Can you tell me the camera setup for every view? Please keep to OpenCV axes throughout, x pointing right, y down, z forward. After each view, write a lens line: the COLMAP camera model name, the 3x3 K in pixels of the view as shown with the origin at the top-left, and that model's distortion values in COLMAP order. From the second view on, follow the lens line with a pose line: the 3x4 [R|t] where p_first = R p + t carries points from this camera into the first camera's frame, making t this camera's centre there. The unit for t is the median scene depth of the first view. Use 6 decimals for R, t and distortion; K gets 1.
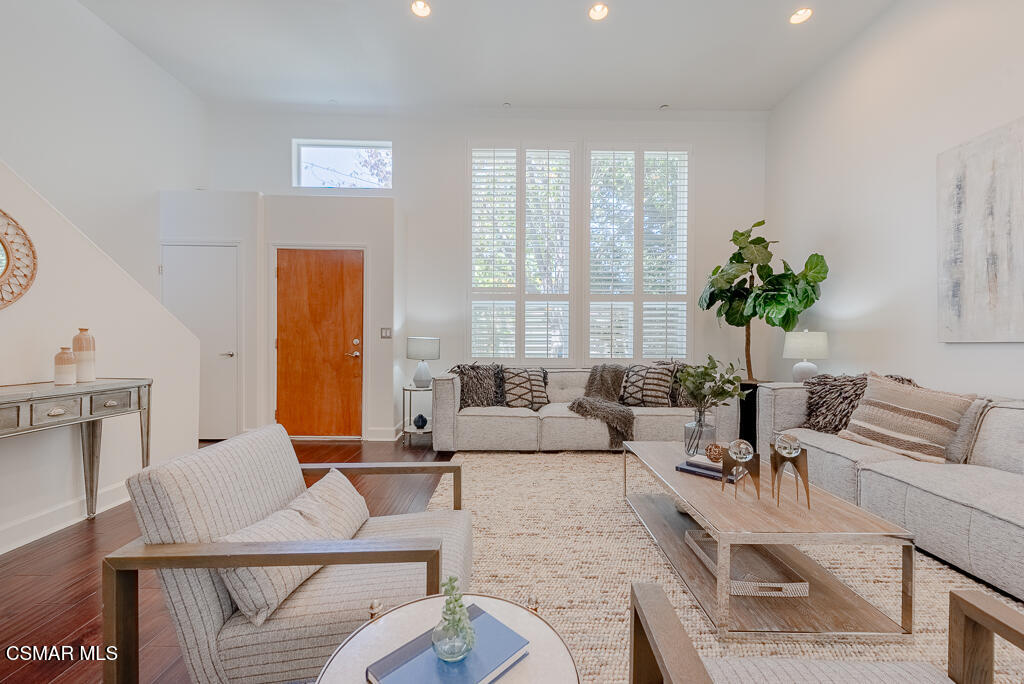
lens RADIAL K [[400.7, 0, 512.0], [0, 400.7, 343.2], [0, 0, 1]] dist [0.003202, -0.000278]
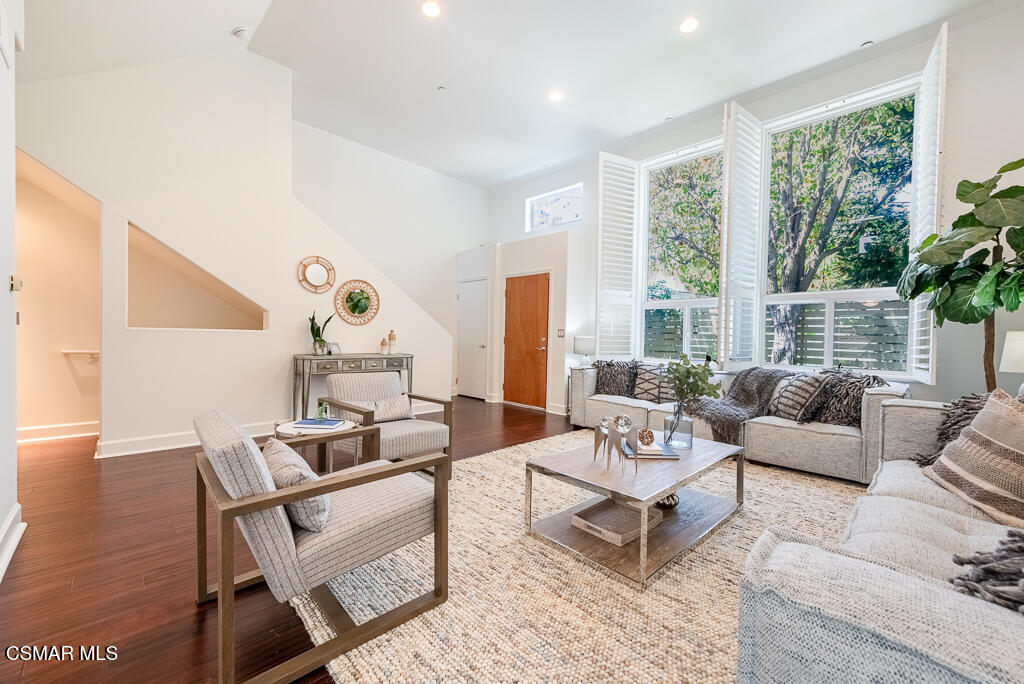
lens RADIAL K [[400.7, 0, 503.4], [0, 400.7, 340.9], [0, 0, 1]] dist [0.003202, -0.000278]
pose [[0.682101, 0.013355, -0.731136, 0.550344], [-0.021758, 0.999761, -0.002037, 0.006809], [0.730934, 0.017297, 0.682229, -0.039963]]
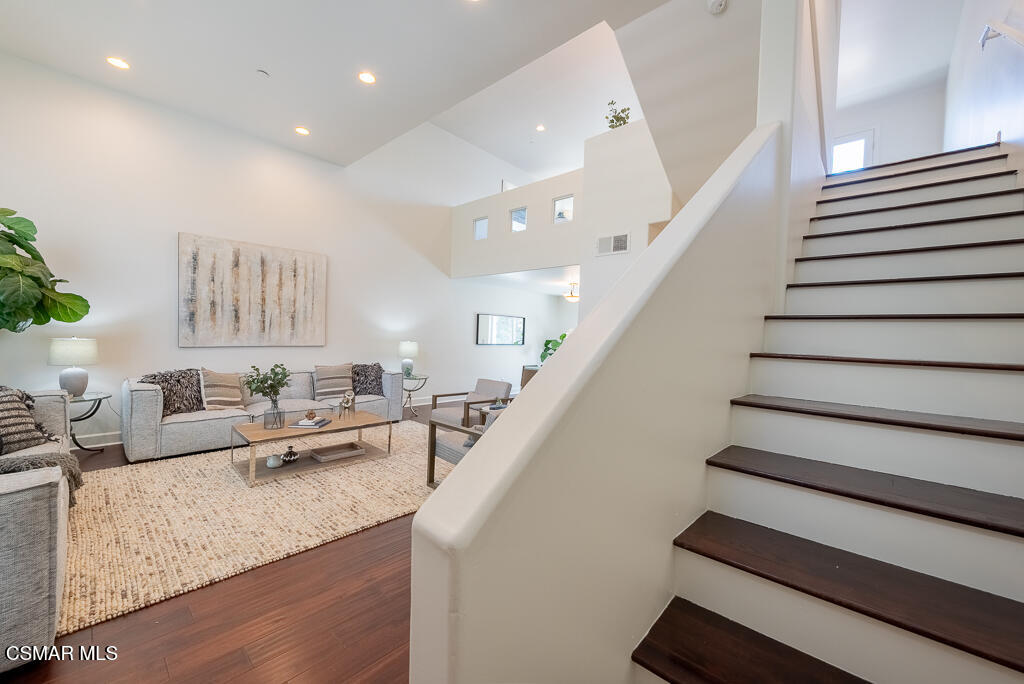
lens RADIAL K [[400.7, 0, 513.4], [0, 400.7, 343.2], [0, 0, 1]] dist [0.003202, -0.000278]
pose [[-0.742296, -0.027909, 0.669490, -0.738436], [-0.020645, 0.999610, 0.018780, -0.054014], [-0.669754, 0.000119, -0.742583, 0.915080]]
